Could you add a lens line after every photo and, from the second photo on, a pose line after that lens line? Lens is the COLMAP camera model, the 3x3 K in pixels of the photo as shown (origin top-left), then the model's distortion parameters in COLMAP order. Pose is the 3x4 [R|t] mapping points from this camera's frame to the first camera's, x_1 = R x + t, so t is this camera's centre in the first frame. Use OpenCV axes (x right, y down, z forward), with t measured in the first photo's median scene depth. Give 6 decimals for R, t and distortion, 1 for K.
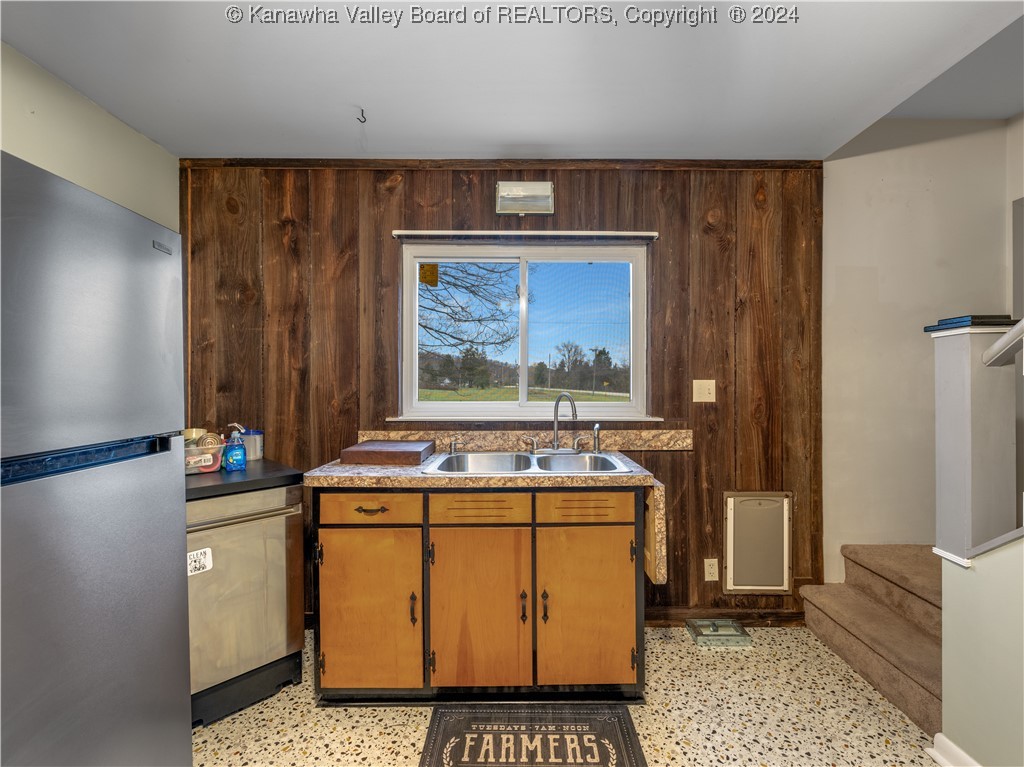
lens RADIAL K [[450.2, 0, 521.0], [0, 450.2, 384.6], [0, 0, 1]] dist [-0.001795, -0.000671]
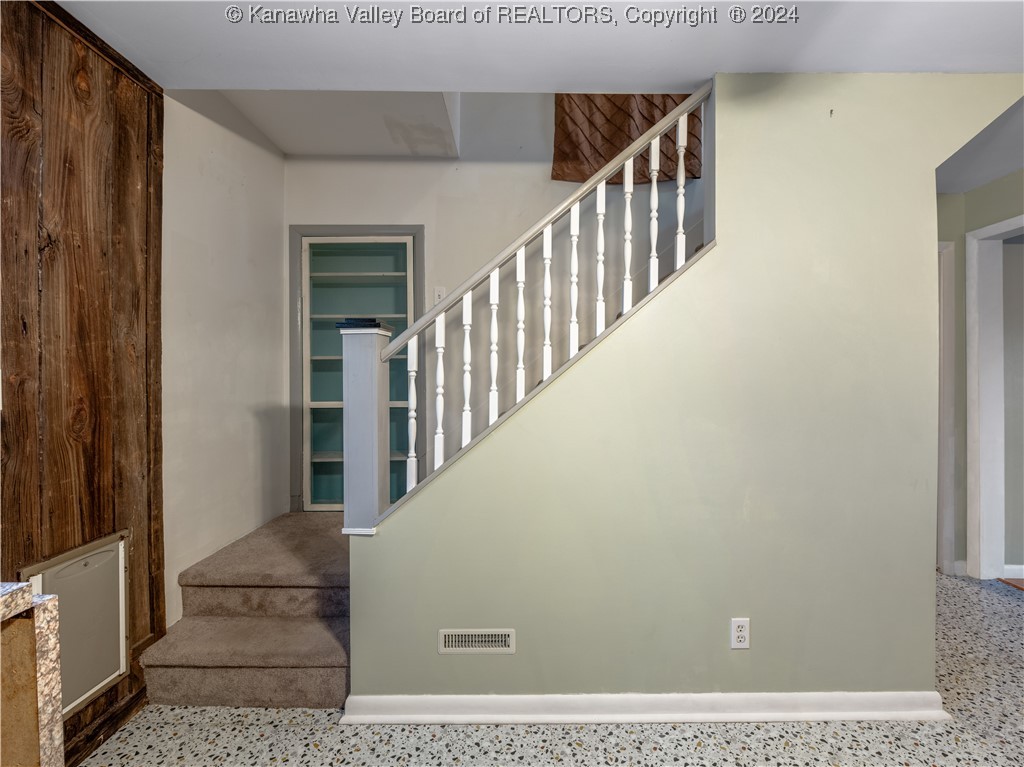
lens RADIAL K [[448.5, 0, 524.7], [0, 448.5, 378.2], [0, 0, 1]] dist [-0.001740, -0.000764]
pose [[-0.002532, -0.001337, 0.999996, -0.103922], [0.000878, 0.999999, 0.001339, 0.000067], [-0.999996, 0.000881, -0.002531, 0.374956]]
